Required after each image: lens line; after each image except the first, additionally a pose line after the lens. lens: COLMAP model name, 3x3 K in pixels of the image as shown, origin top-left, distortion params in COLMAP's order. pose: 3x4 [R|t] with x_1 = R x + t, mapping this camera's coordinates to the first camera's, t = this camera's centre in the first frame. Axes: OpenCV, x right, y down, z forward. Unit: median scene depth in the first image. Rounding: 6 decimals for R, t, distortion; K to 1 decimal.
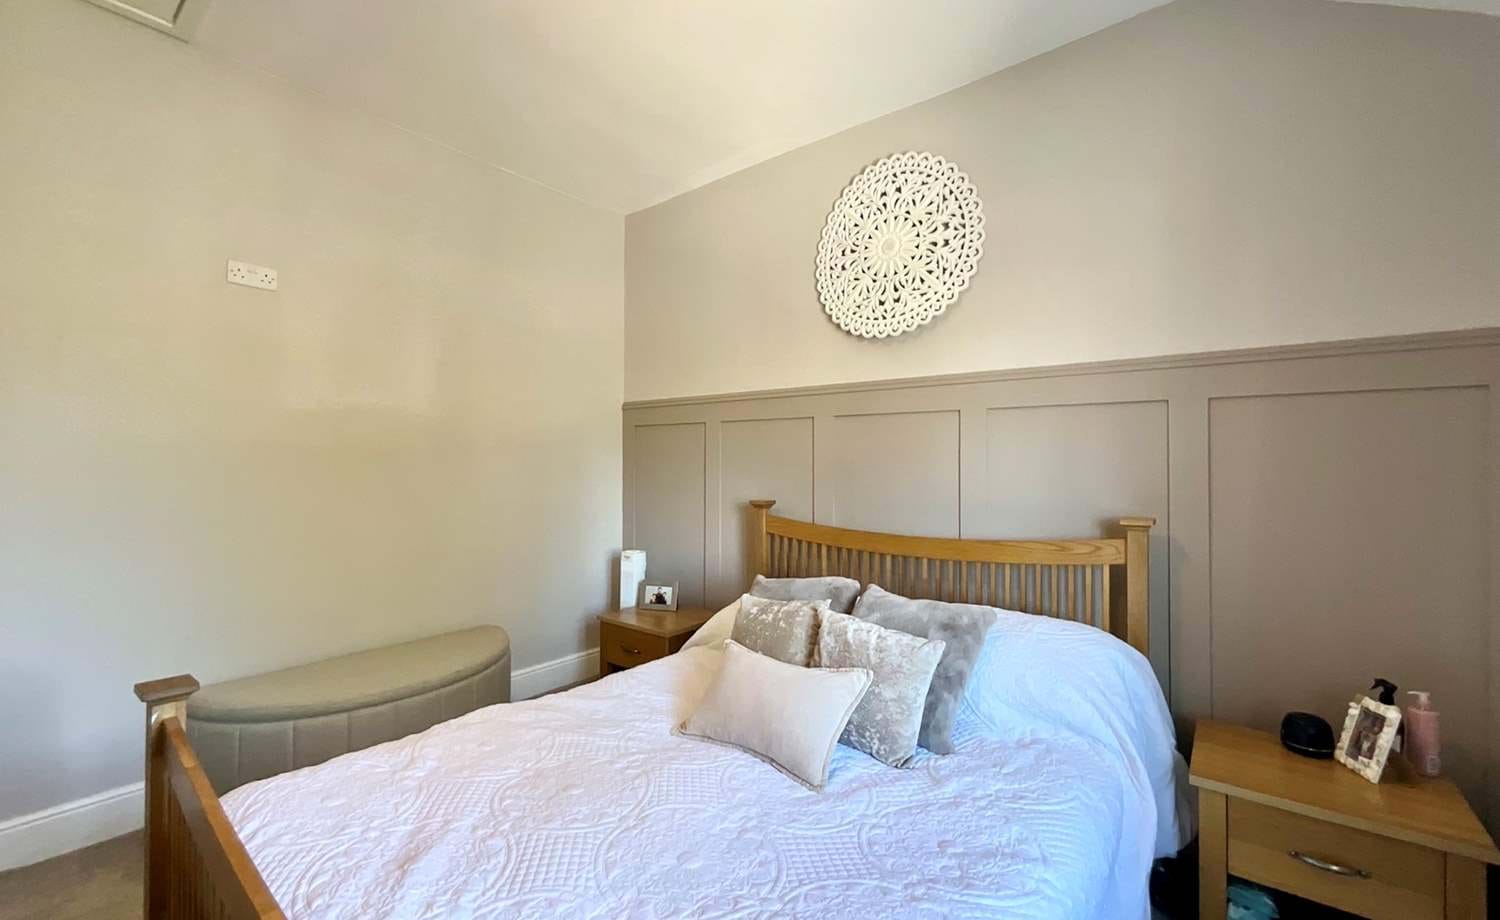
lens RADIAL K [[614.6, 0, 754.2], [0, 614.6, 463.4], [0, 0, 1]] dist [0.000779, 0.000181]
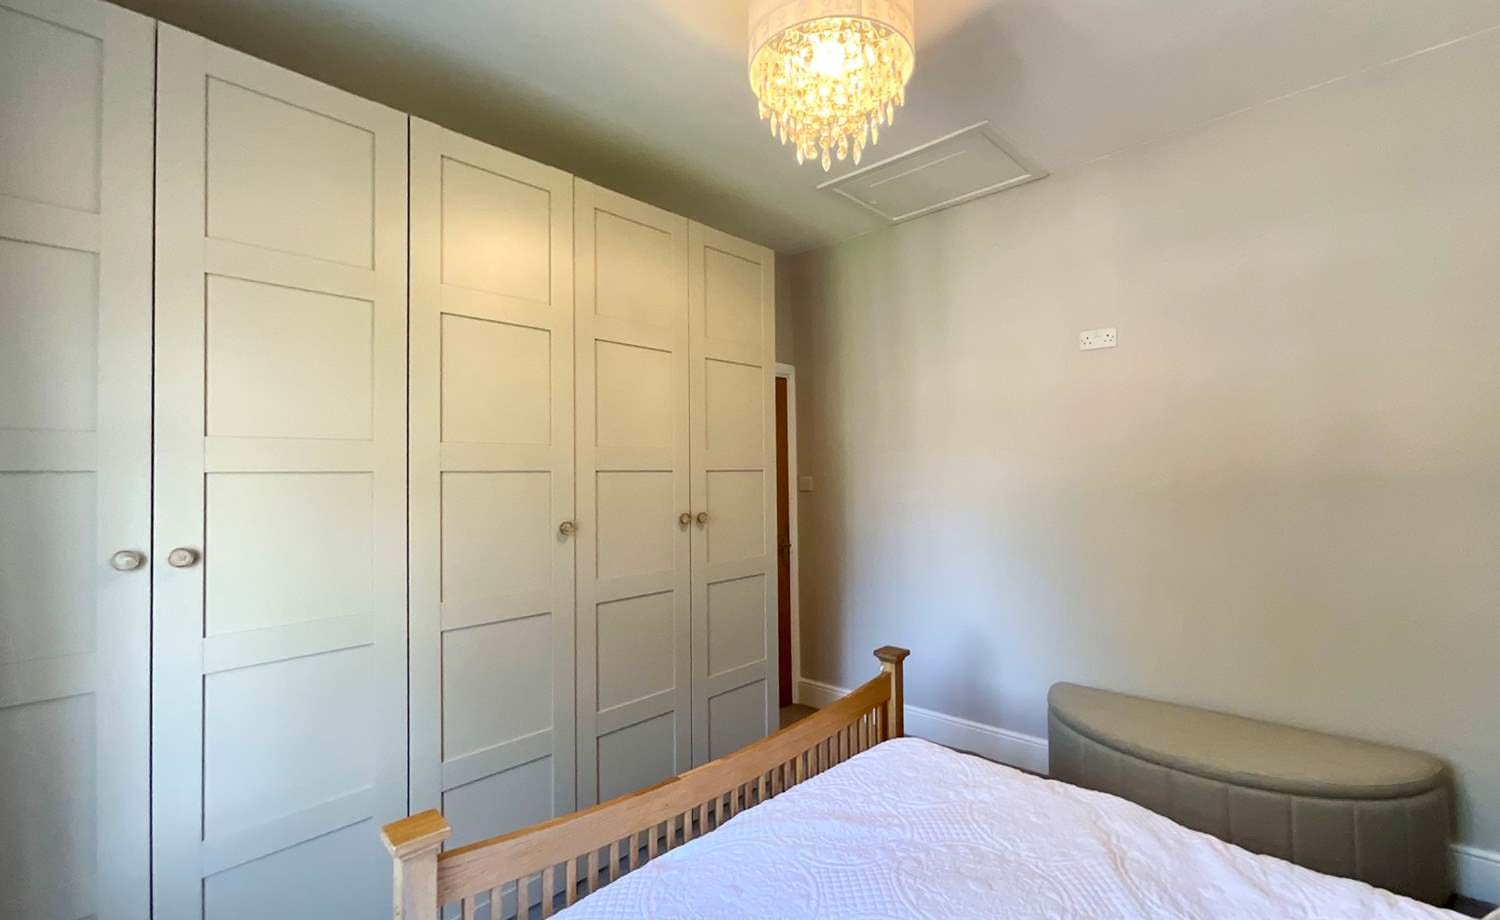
lens RADIAL K [[655.0, 0, 763.1], [0, 655.0, 461.1], [0, 0, 1]] dist [0.000765, 0.000047]
pose [[-0.056530, -0.019343, -0.998214, 0.450537], [-0.003130, 0.999811, -0.019196, -0.053448], [0.998396, 0.002039, -0.056580, 0.459068]]
